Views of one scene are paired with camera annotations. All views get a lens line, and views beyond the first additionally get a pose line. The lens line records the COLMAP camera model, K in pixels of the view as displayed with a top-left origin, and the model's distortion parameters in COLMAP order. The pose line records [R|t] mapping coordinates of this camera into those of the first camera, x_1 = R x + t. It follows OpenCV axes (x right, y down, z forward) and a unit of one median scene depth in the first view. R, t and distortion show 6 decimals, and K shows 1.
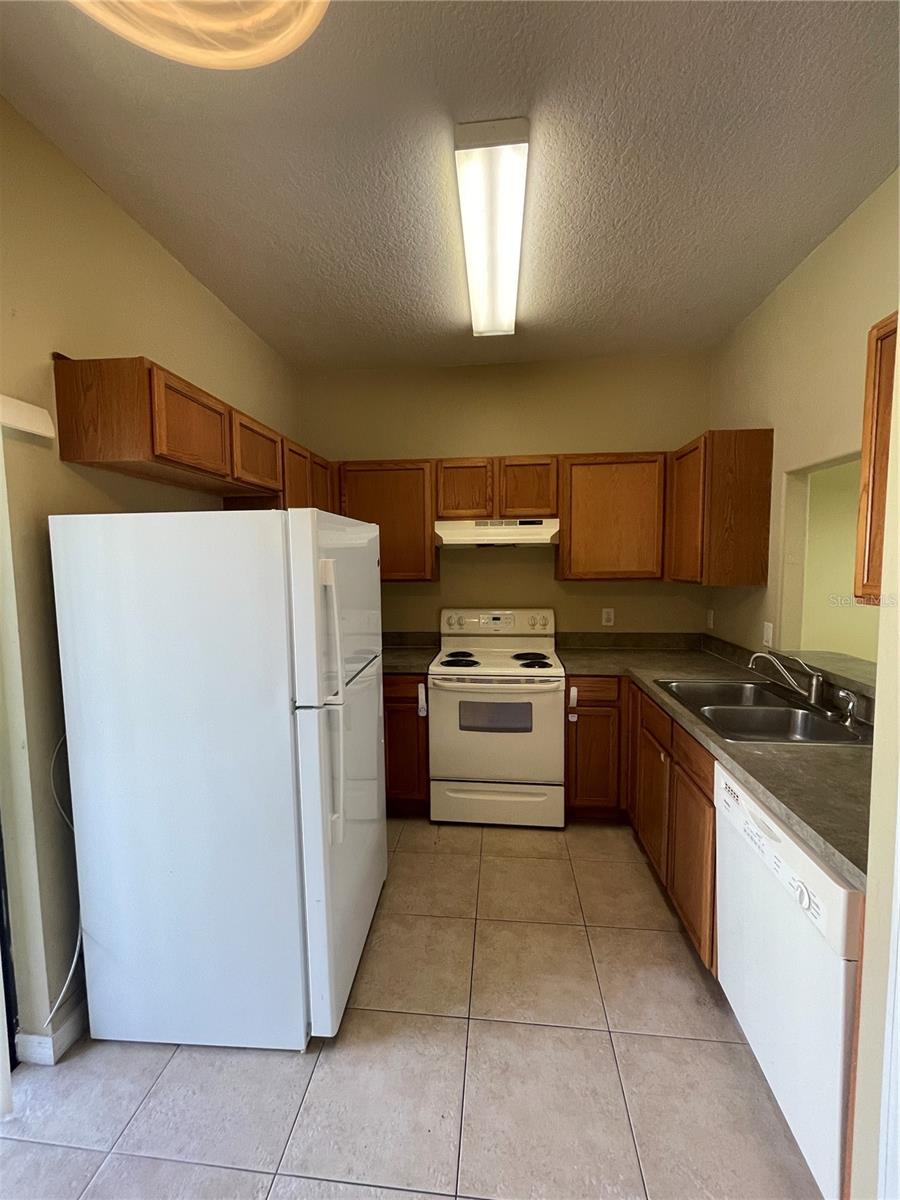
lens RADIAL K [[485.3, 0, 446.6], [0, 485.3, 598.3], [0, 0, 1]] dist [-0.002147, 0.001968]
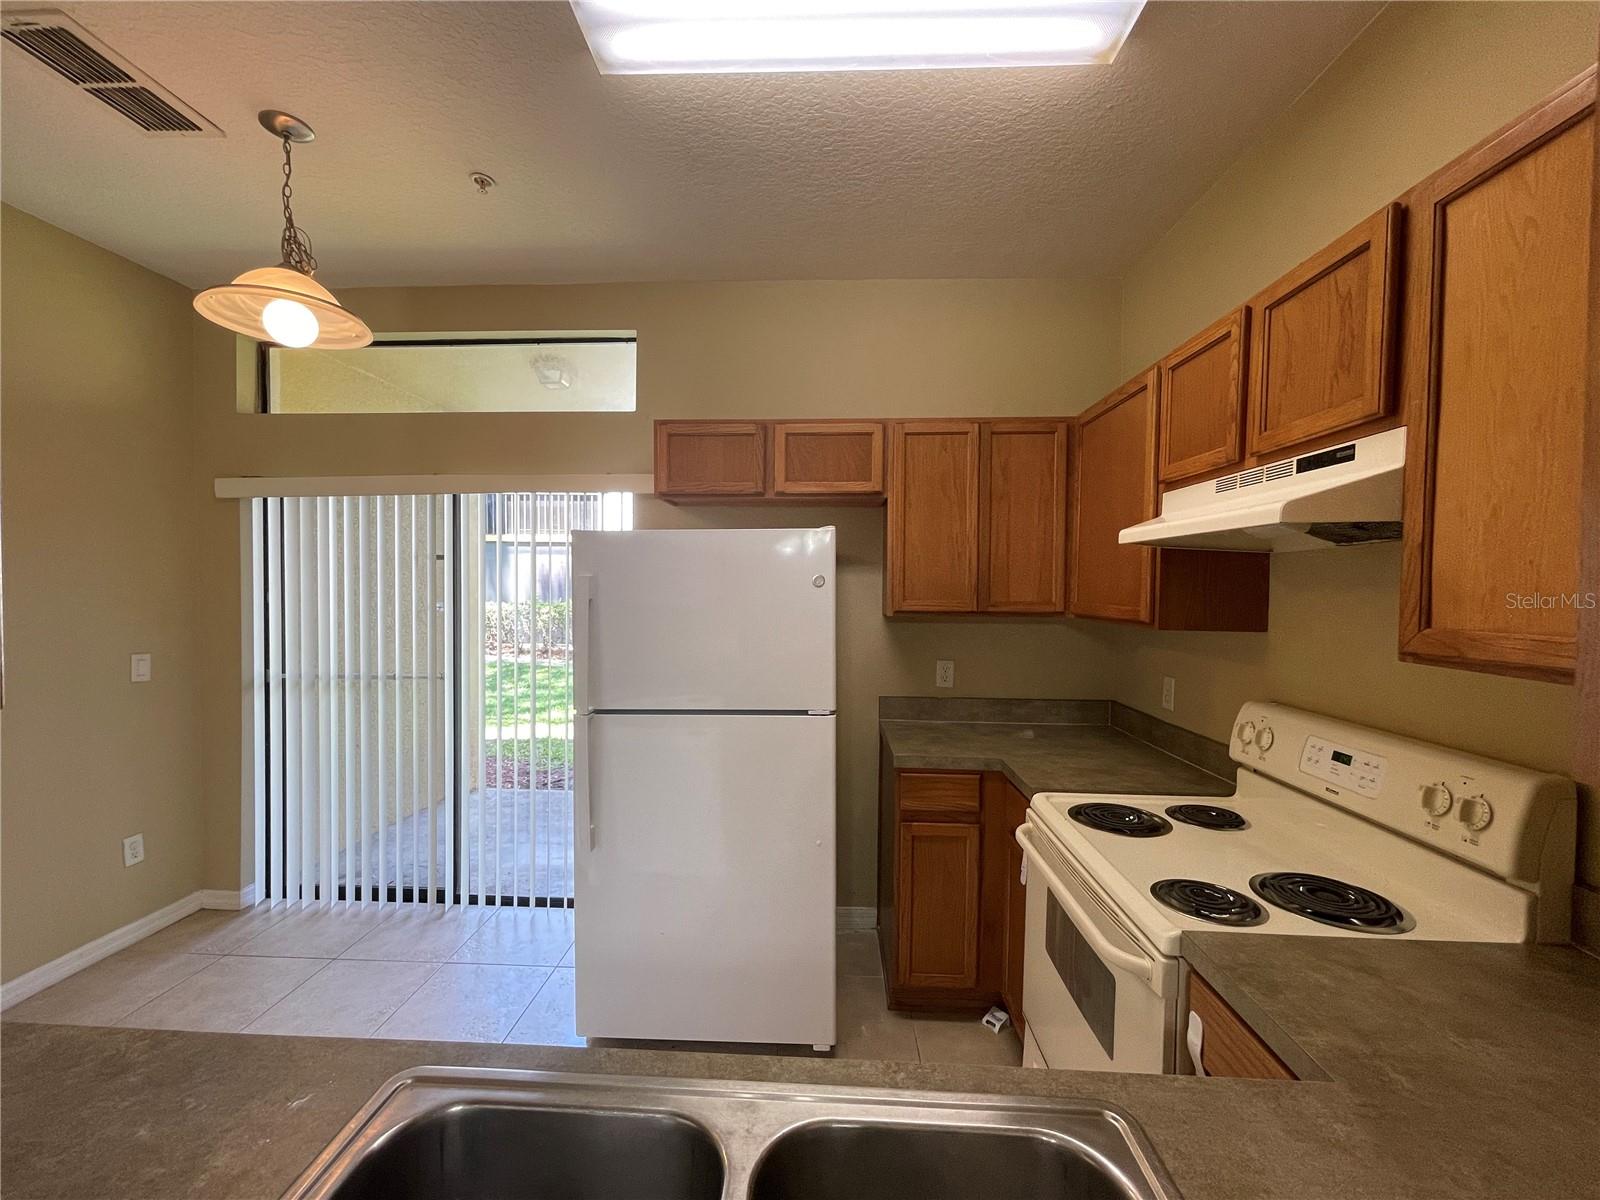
lens RADIAL K [[647.1, 0, 790.9], [0, 647.1, 607.5], [0, 0, 1]] dist [-0.002147, 0.001968]
pose [[0.069496, 0.040999, -0.996739, 0.584704], [-0.084103, 0.995839, 0.035098, -0.049966], [0.994031, 0.081390, 0.072655, 0.662605]]
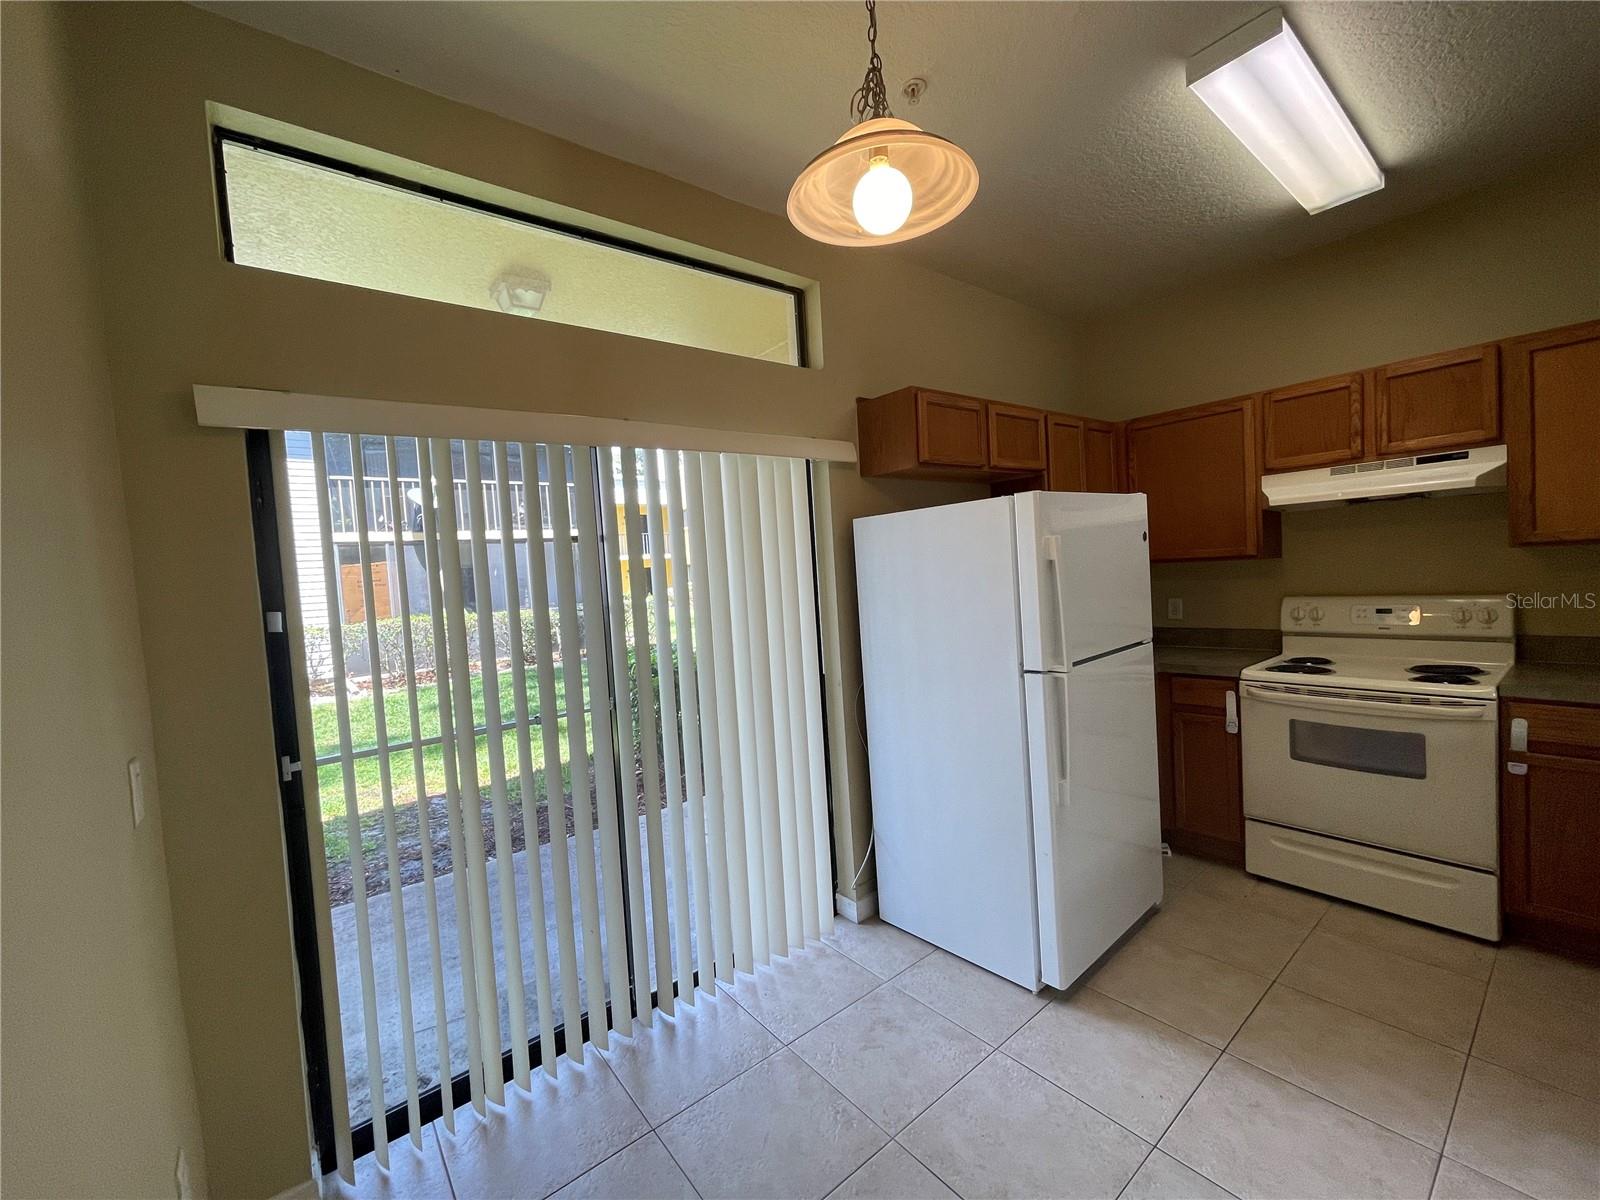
lens RADIAL K [[647.1, 0, 799.1], [0, 647.1, 604.5], [0, 0, 1]] dist [-0.002147, 0.001968]
pose [[0.710570, 0.001339, -0.703626, 0.177616], [0.004681, 0.999967, 0.006630, 0.027195], [0.703611, -0.008005, 0.710540, -0.205108]]
